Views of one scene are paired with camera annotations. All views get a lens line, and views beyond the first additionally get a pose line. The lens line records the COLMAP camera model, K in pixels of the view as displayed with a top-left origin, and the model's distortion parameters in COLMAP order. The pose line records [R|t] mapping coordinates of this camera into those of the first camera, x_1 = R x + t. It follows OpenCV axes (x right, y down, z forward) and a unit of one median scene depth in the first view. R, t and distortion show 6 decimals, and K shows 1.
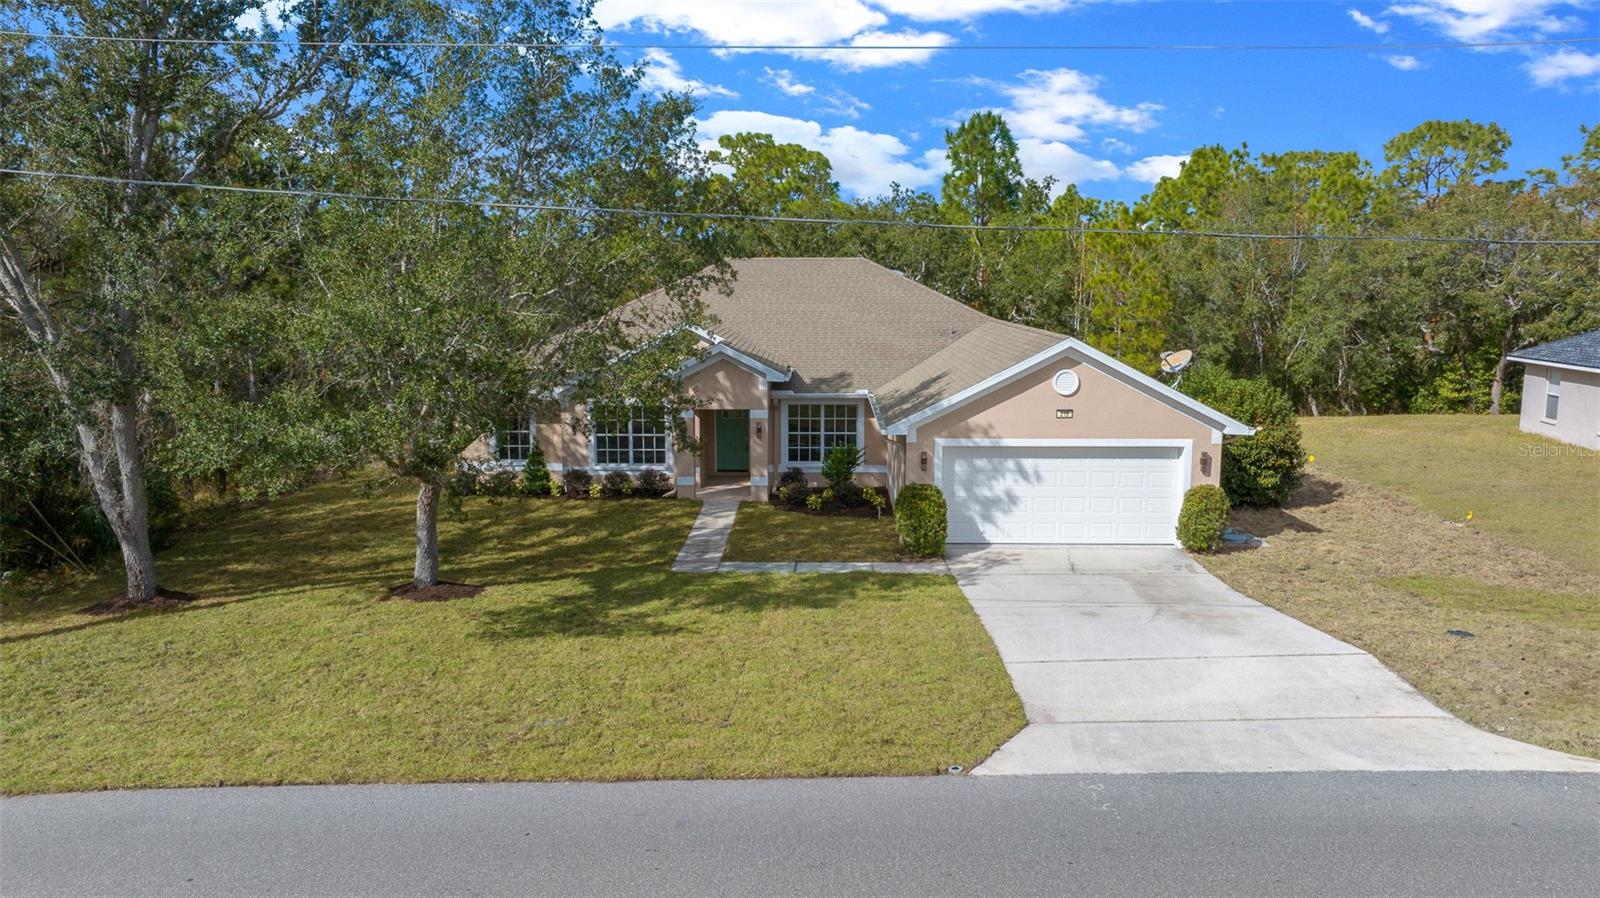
lens RADIAL K [[1128.9, 0, 802.5], [0, 1128.9, 448.9], [0, 0, 1]] dist [-0.010561, -0.002487]
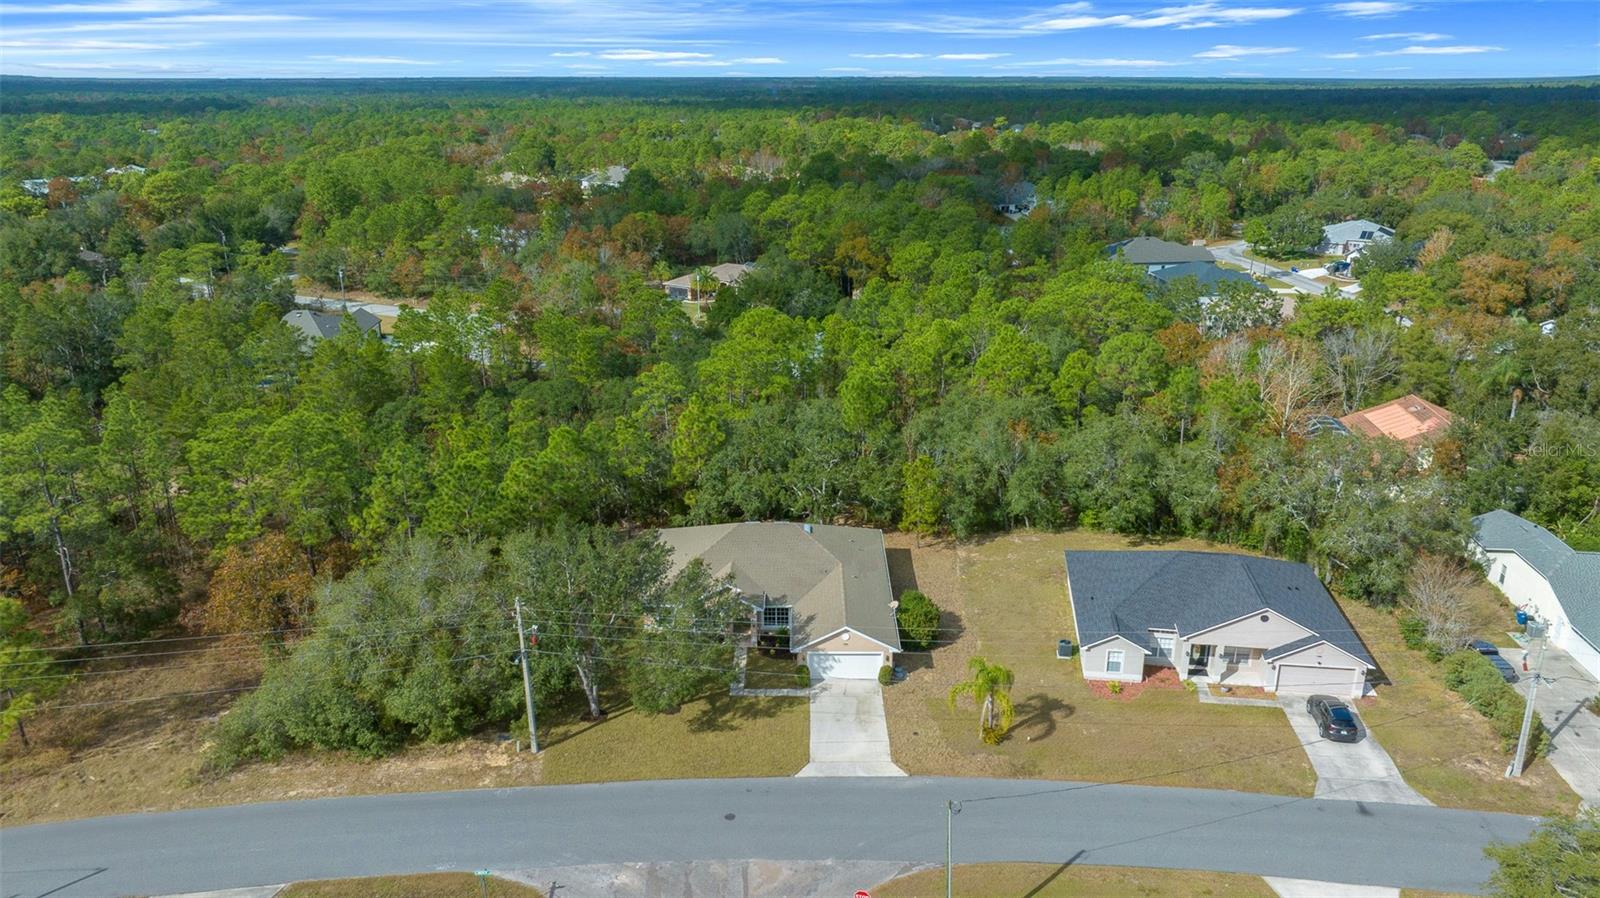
lens RADIAL K [[1128.9, 0, 799.0], [0, 1128.9, 449.2], [0, 0, 1]] dist [-0.010561, -0.002487]
pose [[0.999960, -0.006971, 0.005598, 0.086136], [0.005909, 0.985187, 0.171379, -1.295624], [-0.006710, -0.171339, 0.985189, -2.421172]]
